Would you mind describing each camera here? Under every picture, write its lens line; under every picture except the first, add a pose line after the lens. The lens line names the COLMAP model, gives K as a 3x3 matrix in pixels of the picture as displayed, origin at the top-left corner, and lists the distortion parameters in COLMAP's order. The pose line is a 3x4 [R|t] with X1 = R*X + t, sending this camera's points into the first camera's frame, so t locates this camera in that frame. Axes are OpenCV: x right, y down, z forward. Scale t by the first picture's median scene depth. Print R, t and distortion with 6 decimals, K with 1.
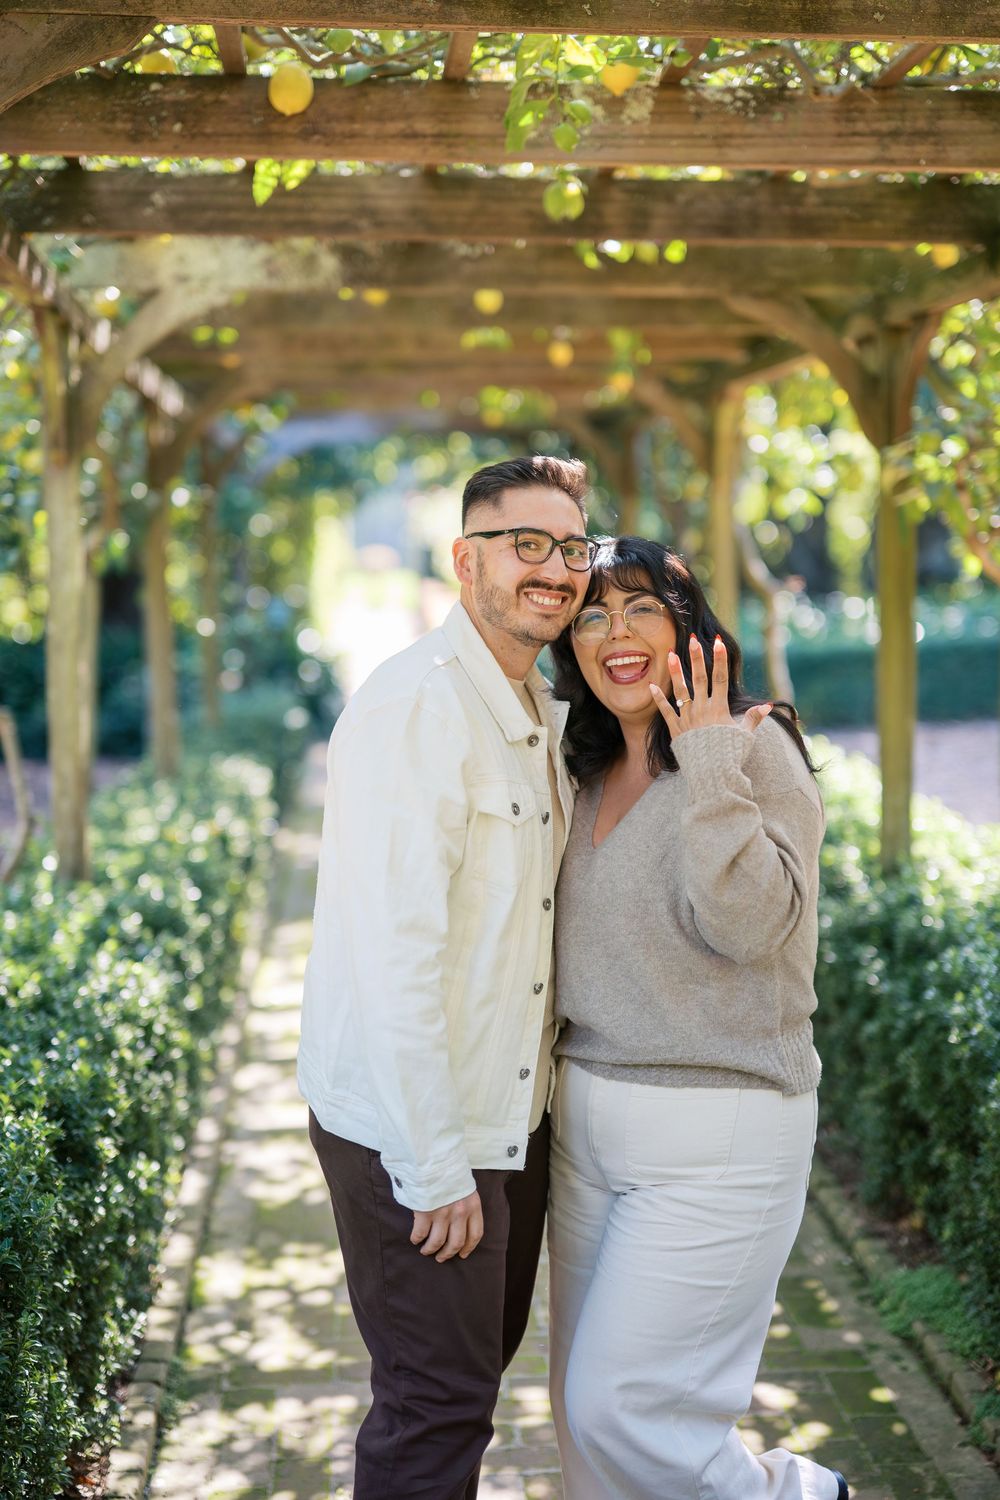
lens RADIAL K [[2006.3, 0, 497.6], [0, 2006.3, 767.7], [0, 0, 1]] dist [0.018694, -0.005846]
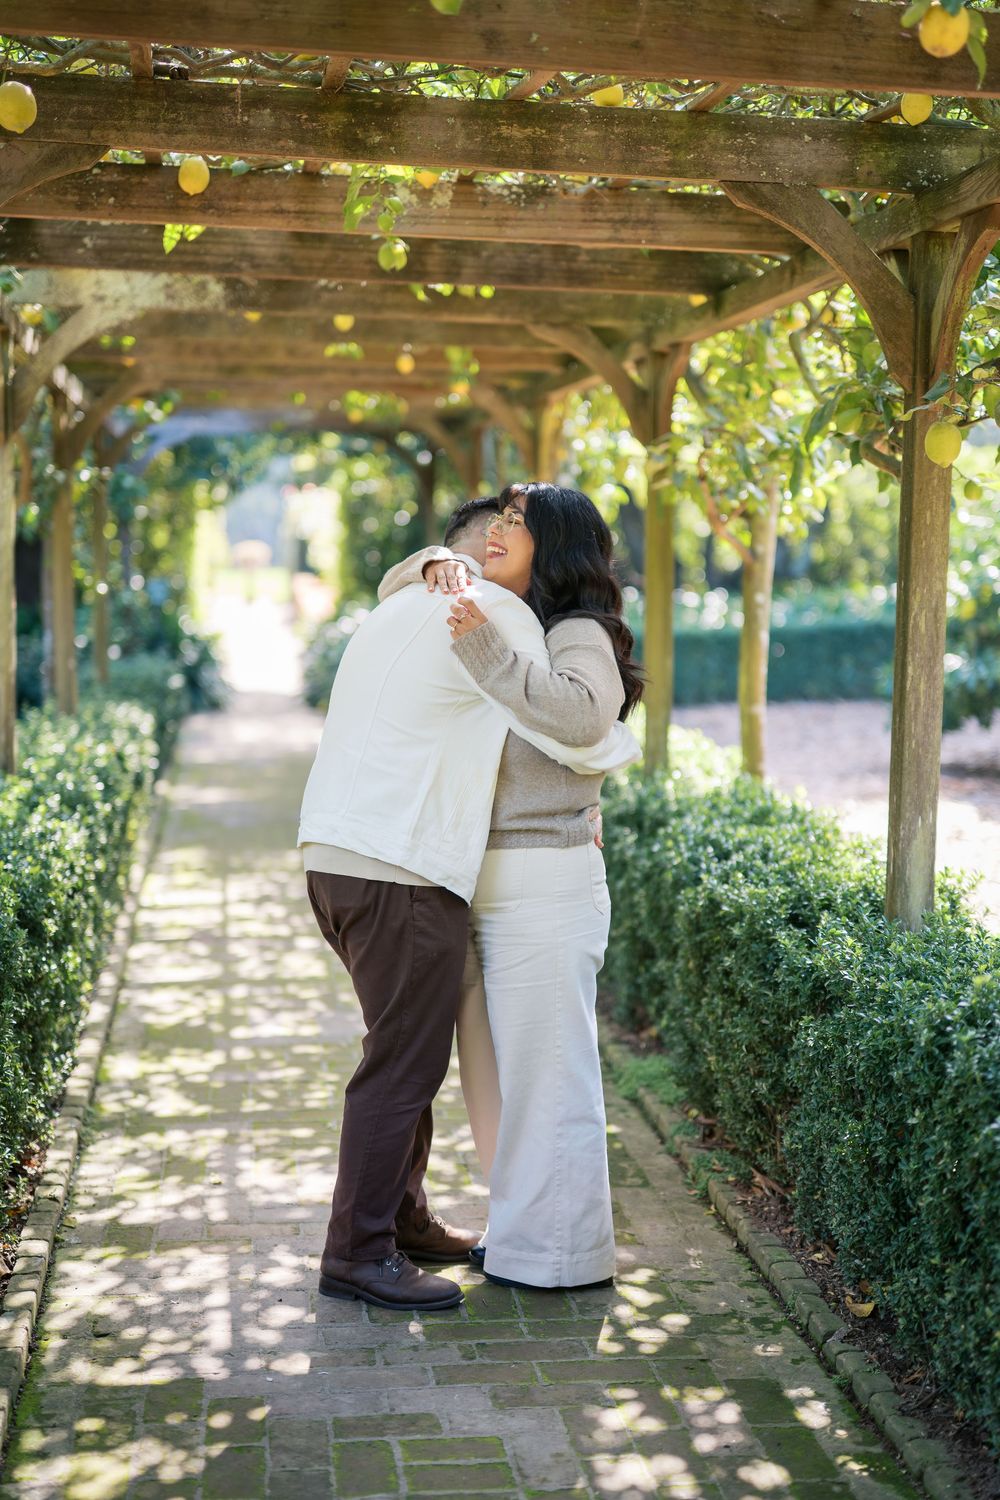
lens RADIAL K [[2006.3, 0, 497.6], [0, 2006.3, 767.7], [0, 0, 1]] dist [0.018694, -0.005846]
pose [[0.997860, 0.015711, 0.063478, 0.019672], [-0.015644, 0.999876, -0.001551, 0.055663], [-0.063495, 0.000555, 0.997982, -0.310139]]
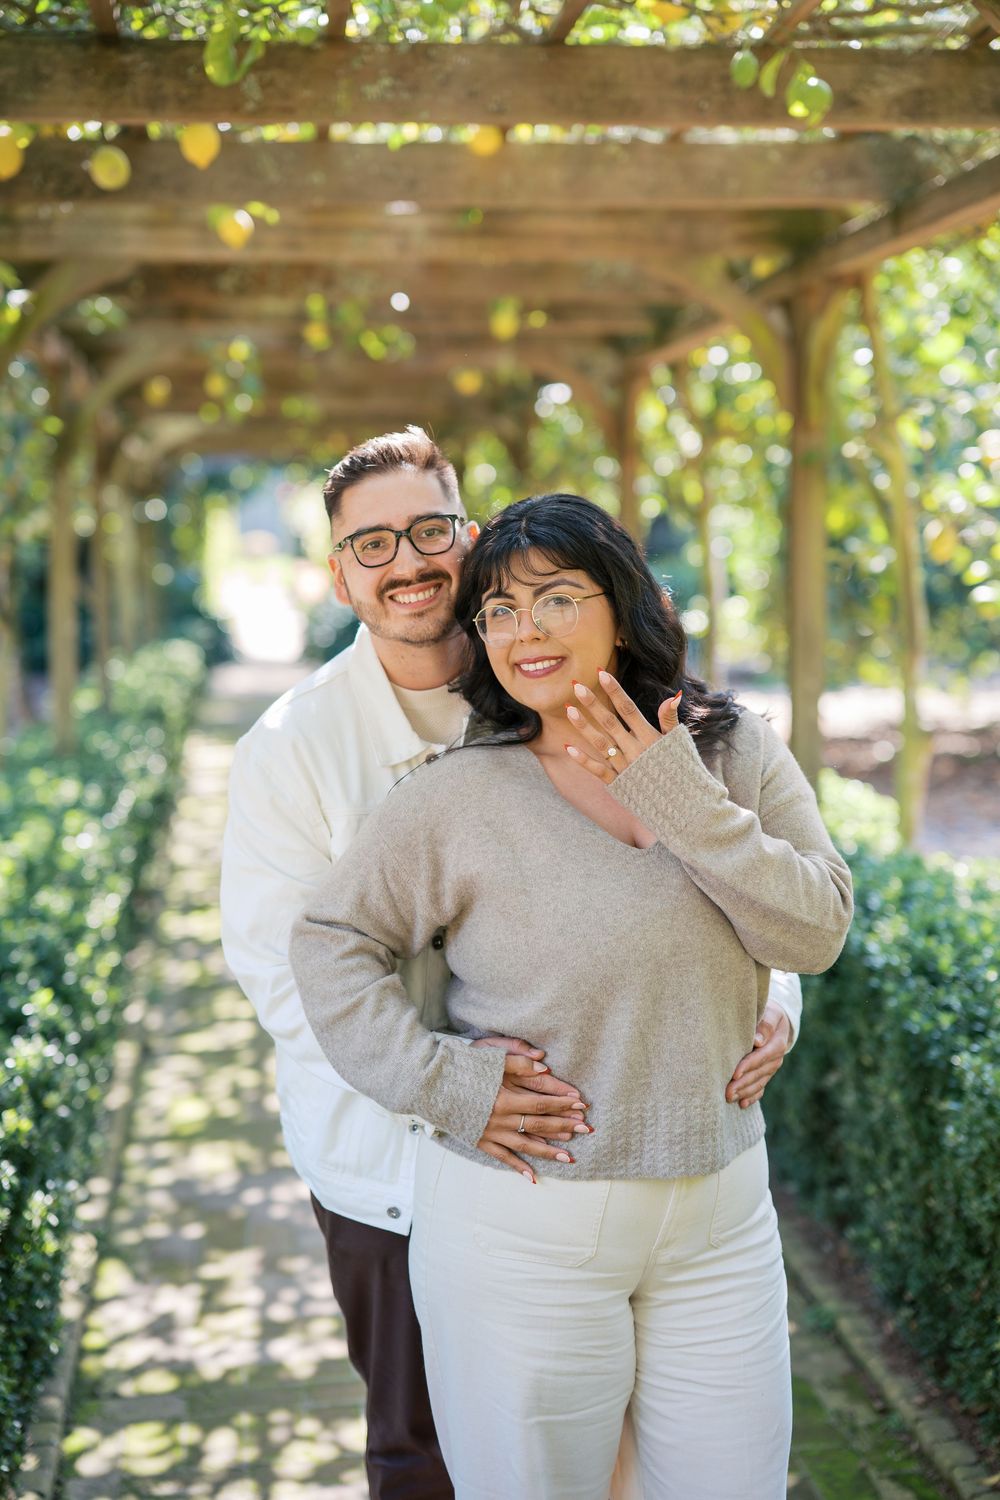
lens RADIAL K [[2064.9, 0, 458.9], [0, 2064.9, 747.8], [0, 0, 1]] dist [-0.009047, 0.059541]
pose [[0.999330, -0.014608, 0.033569, 0.112953], [0.014830, 0.999870, -0.006368, 0.194479], [-0.033472, 0.006862, 0.999416, -1.729976]]
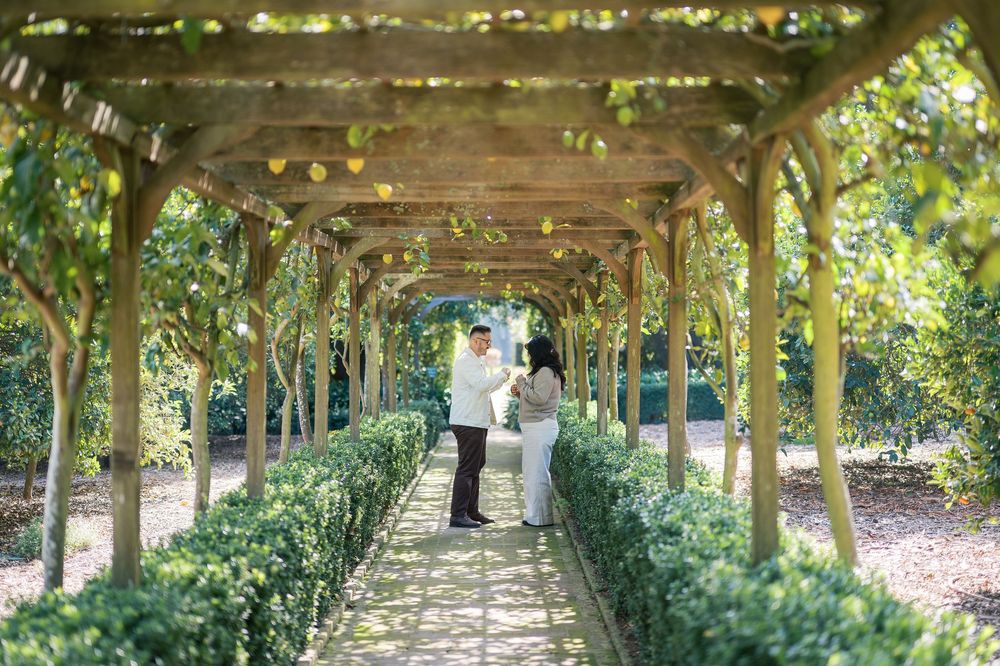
lens RADIAL K [[1455.5, 0, 454.7], [0, 1455.5, 335.2], [0, 0, 1]] dist [0.000755, -0.012203]
pose [[0.995431, 0.000174, -0.095487, 0.260205], [-0.011527, 0.992904, -0.118362, 0.263656], [0.094788, 0.118922, 0.988369, -2.209560]]
